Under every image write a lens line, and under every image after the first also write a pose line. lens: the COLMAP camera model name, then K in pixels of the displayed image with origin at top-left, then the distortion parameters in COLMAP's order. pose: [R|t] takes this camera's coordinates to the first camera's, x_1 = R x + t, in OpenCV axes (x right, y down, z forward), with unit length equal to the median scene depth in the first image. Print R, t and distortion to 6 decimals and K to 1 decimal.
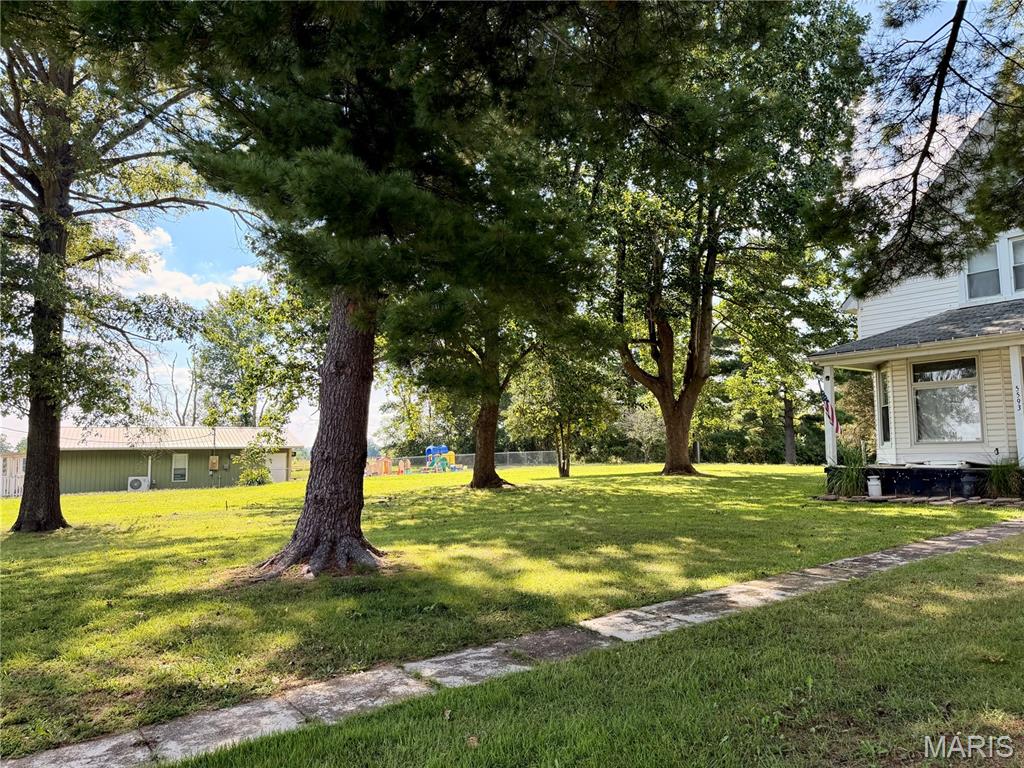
lens RADIAL K [[677.1, 0, 511.9], [0, 677.1, 383.4], [0, 0, 1]] dist [0.005182, -0.000913]
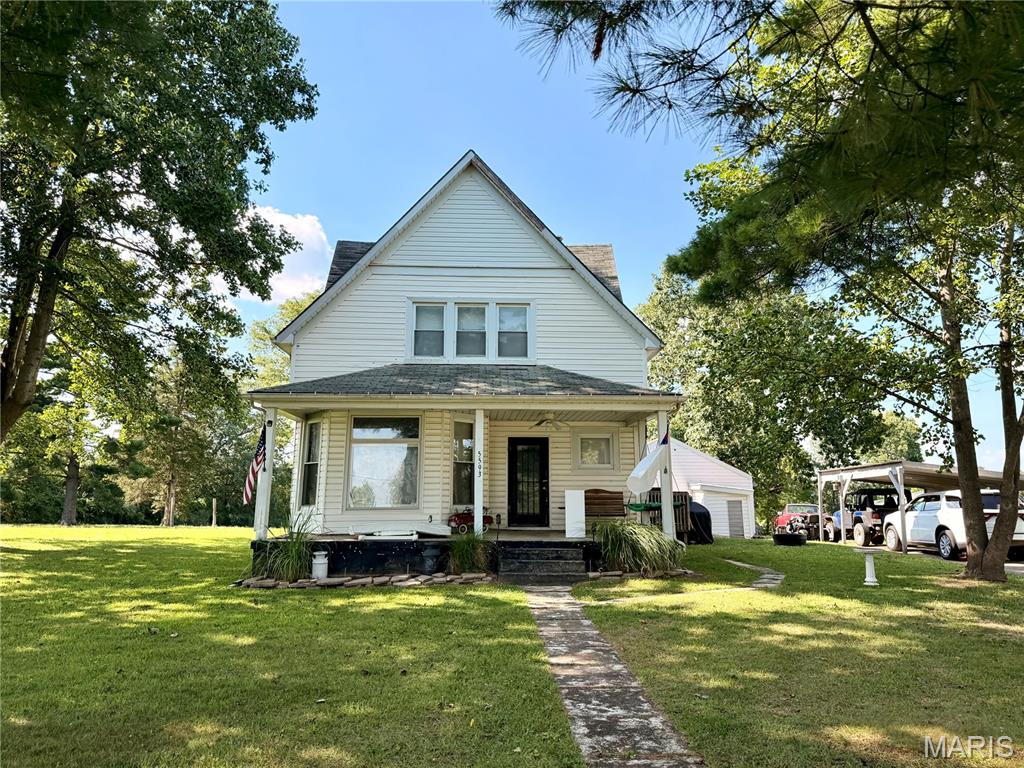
lens RADIAL K [[677.1, 0, 512.9], [0, 677.1, 380.7], [0, 0, 1]] dist [0.005182, -0.000913]
pose [[0.541242, 0.157028, 0.826075, -0.031629], [-0.090188, 0.987582, -0.128638, 0.020879], [-0.836016, -0.004878, 0.548683, 0.385322]]
